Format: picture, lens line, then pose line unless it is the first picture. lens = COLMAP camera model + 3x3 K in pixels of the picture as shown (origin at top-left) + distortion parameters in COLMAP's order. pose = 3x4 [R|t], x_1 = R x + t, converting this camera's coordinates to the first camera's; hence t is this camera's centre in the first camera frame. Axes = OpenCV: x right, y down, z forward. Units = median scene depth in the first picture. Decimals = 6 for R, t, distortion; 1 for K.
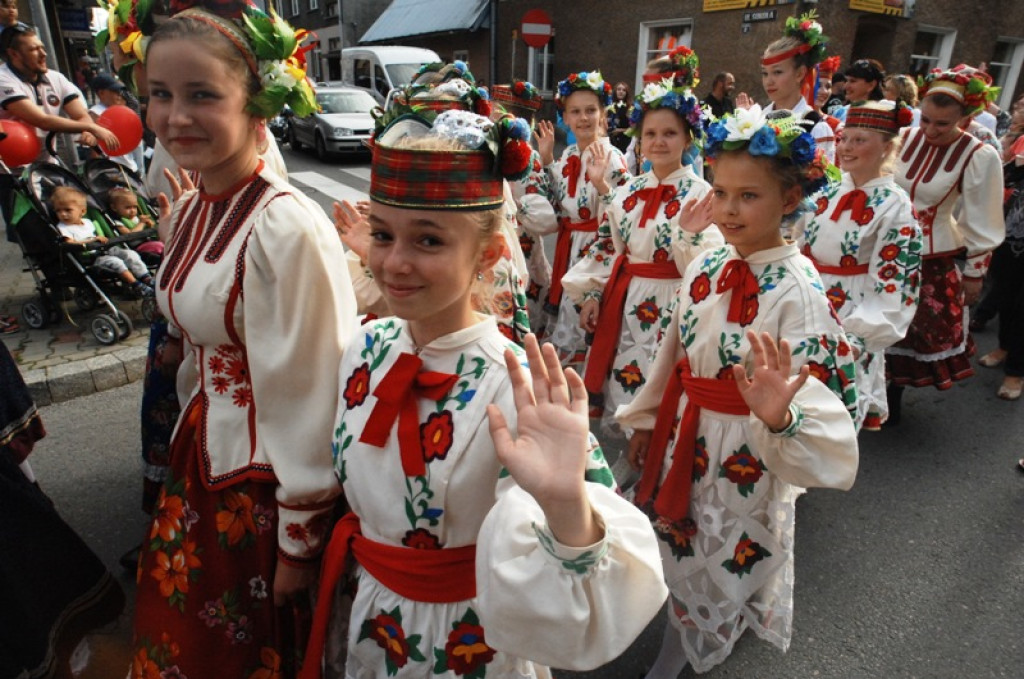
lens RADIAL K [[628.9, 0, 505.7], [0, 628.9, 339.0], [0, 0, 1]] dist [-0.067222, 0.037039]
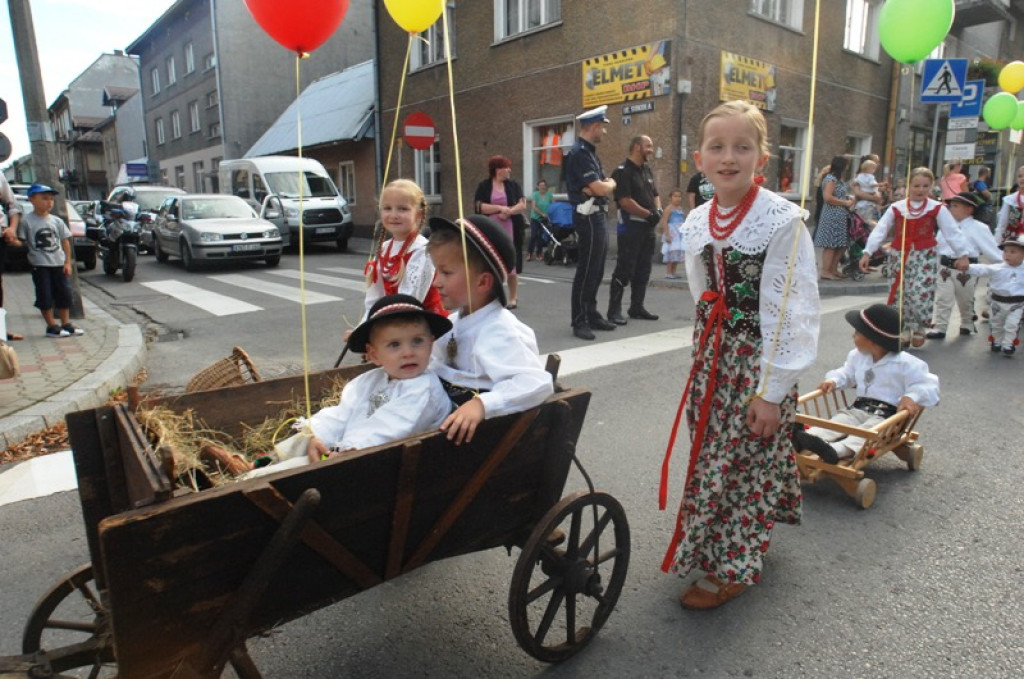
lens RADIAL K [[628.9, 0, 506.7], [0, 628.9, 336.9], [0, 0, 1]] dist [-0.067222, 0.037039]
pose [[0.986313, -0.060359, 0.153438, 0.014870], [0.087159, 0.980804, -0.174435, 0.004469], [-0.139963, 0.185421, 0.972640, 0.082460]]
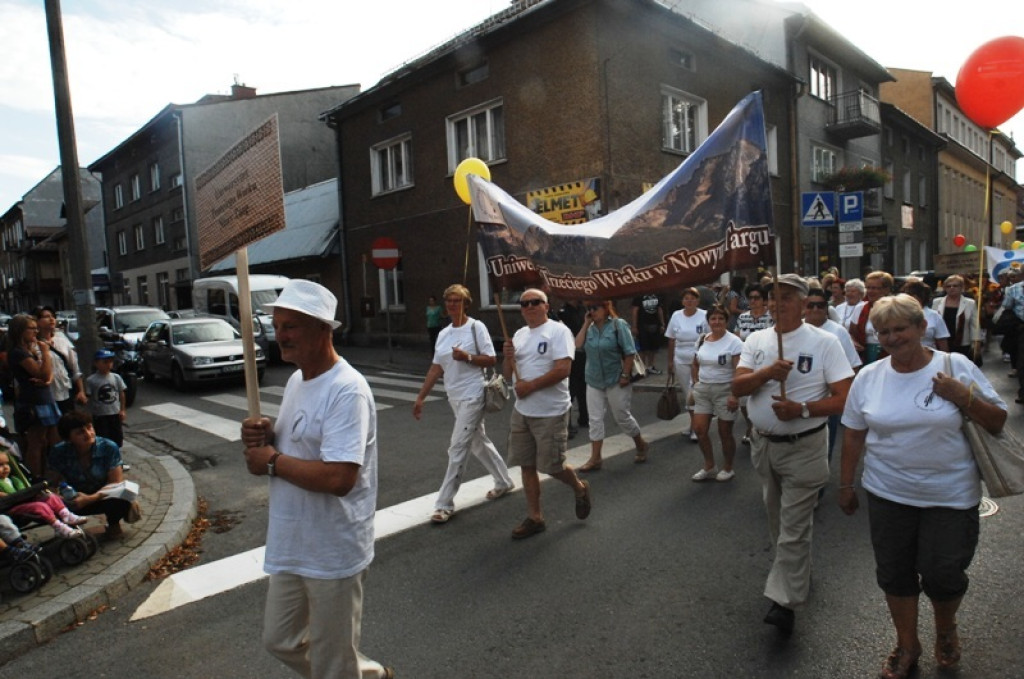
lens RADIAL K [[628.9, 0, 505.8], [0, 628.9, 339.5], [0, 0, 1]] dist [-0.067222, 0.037039]
pose [[0.969046, -0.088496, 0.230473, -0.014204], [0.154720, 0.945165, -0.287618, -0.002385], [-0.192382, 0.314374, 0.929601, -0.029616]]
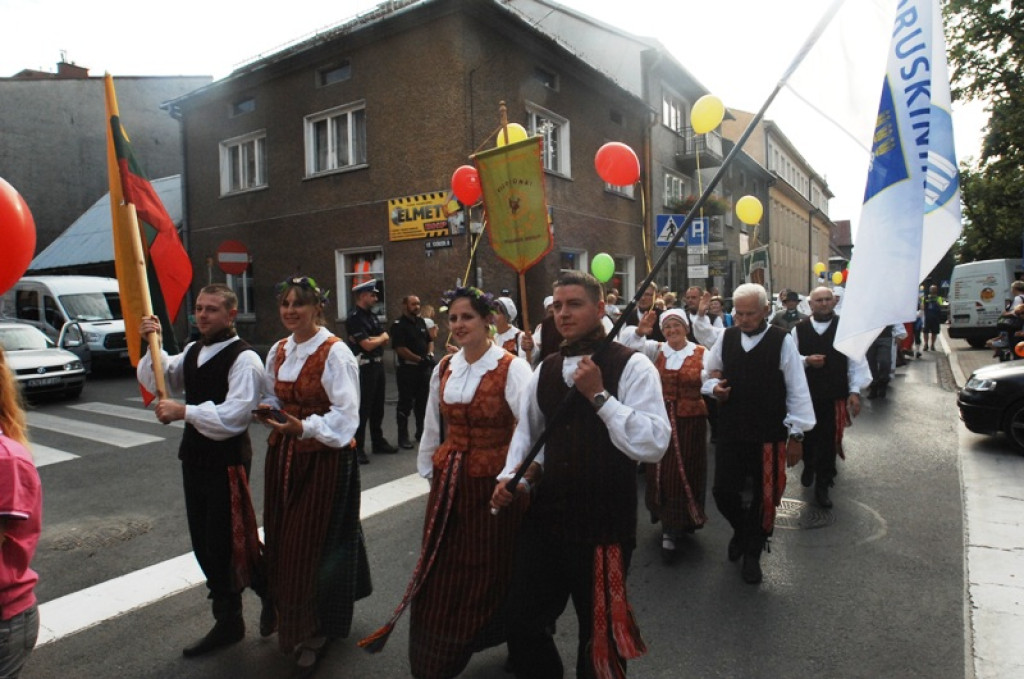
lens RADIAL K [[628.9, 0, 506.1], [0, 628.9, 338.9], [0, 0, 1]] dist [-0.067222, 0.037039]
pose [[0.897500, -0.069181, 0.435554, -0.001109], [0.203478, 0.941173, -0.269795, -0.008858], [-0.391267, 0.330767, 0.858780, -0.006572]]
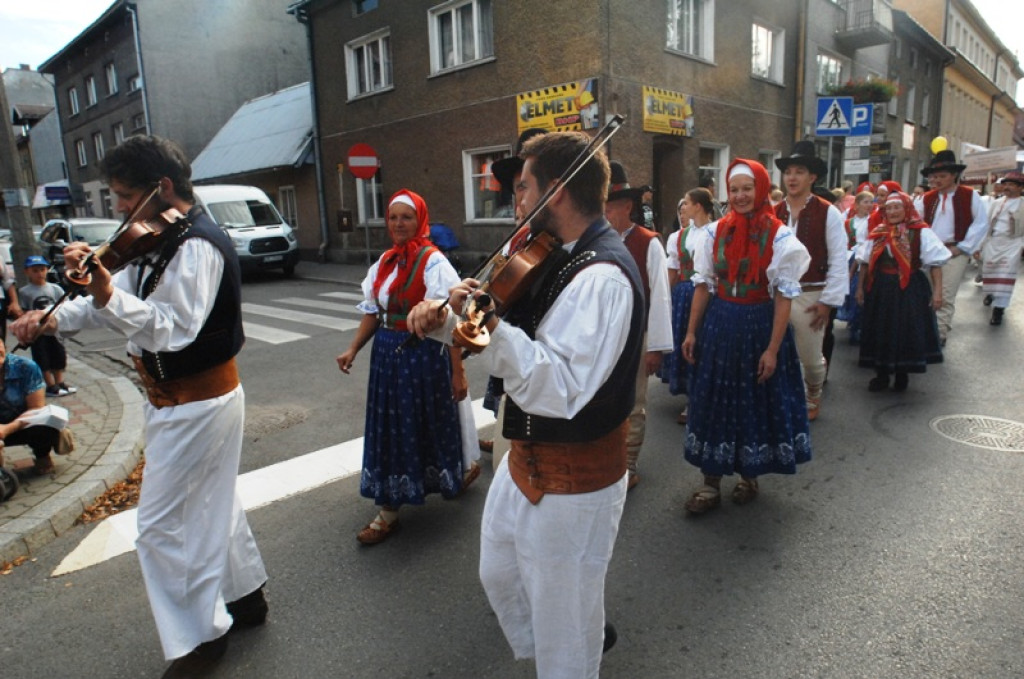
lens RADIAL K [[628.9, 0, 505.6], [0, 628.9, 341.3], [0, 0, 1]] dist [-0.067222, 0.037039]
pose [[0.962858, -0.110353, 0.246427, -0.010520], [0.153009, 0.974982, -0.161240, -0.009946], [-0.222469, 0.192957, 0.955654, 0.023504]]
